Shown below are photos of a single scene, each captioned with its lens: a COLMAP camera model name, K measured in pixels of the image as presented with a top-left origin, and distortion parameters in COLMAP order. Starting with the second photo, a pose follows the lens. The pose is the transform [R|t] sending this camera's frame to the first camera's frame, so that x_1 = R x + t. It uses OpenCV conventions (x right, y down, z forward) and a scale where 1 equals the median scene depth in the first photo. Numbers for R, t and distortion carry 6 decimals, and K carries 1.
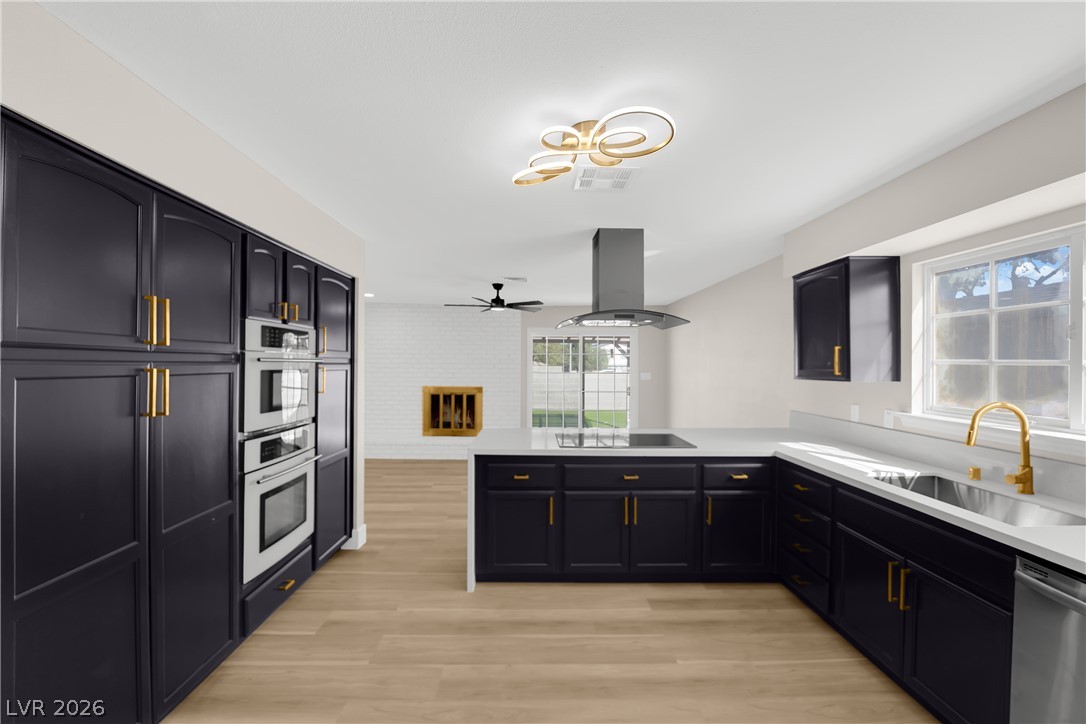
lens RADIAL K [[438.4, 0, 538.7], [0, 438.4, 368.6], [0, 0, 1]] dist [-0.014714, -0.000237]
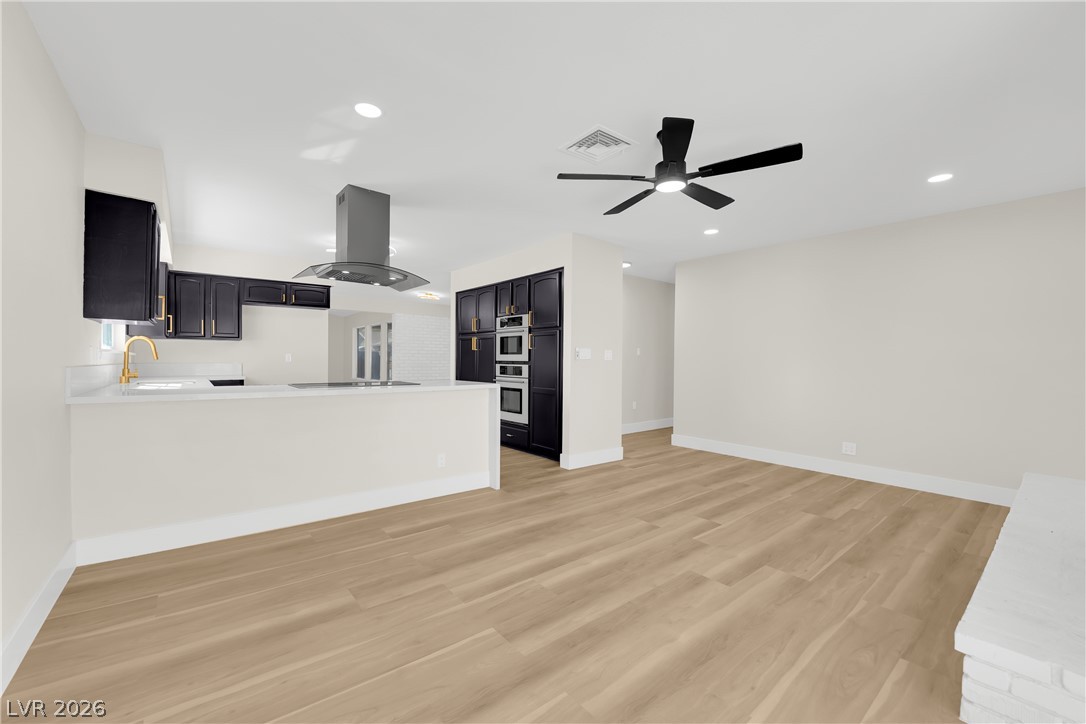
lens RADIAL K [[438.4, 0, 540.4], [0, 438.4, 360.6], [0, 0, 1]] dist [-0.014714, -0.000237]
pose [[-0.787603, -0.011426, -0.616078, 0.628507], [-0.017261, 0.999845, 0.003522, 0.109079], [0.615942, 0.013408, -0.787678, 2.701788]]
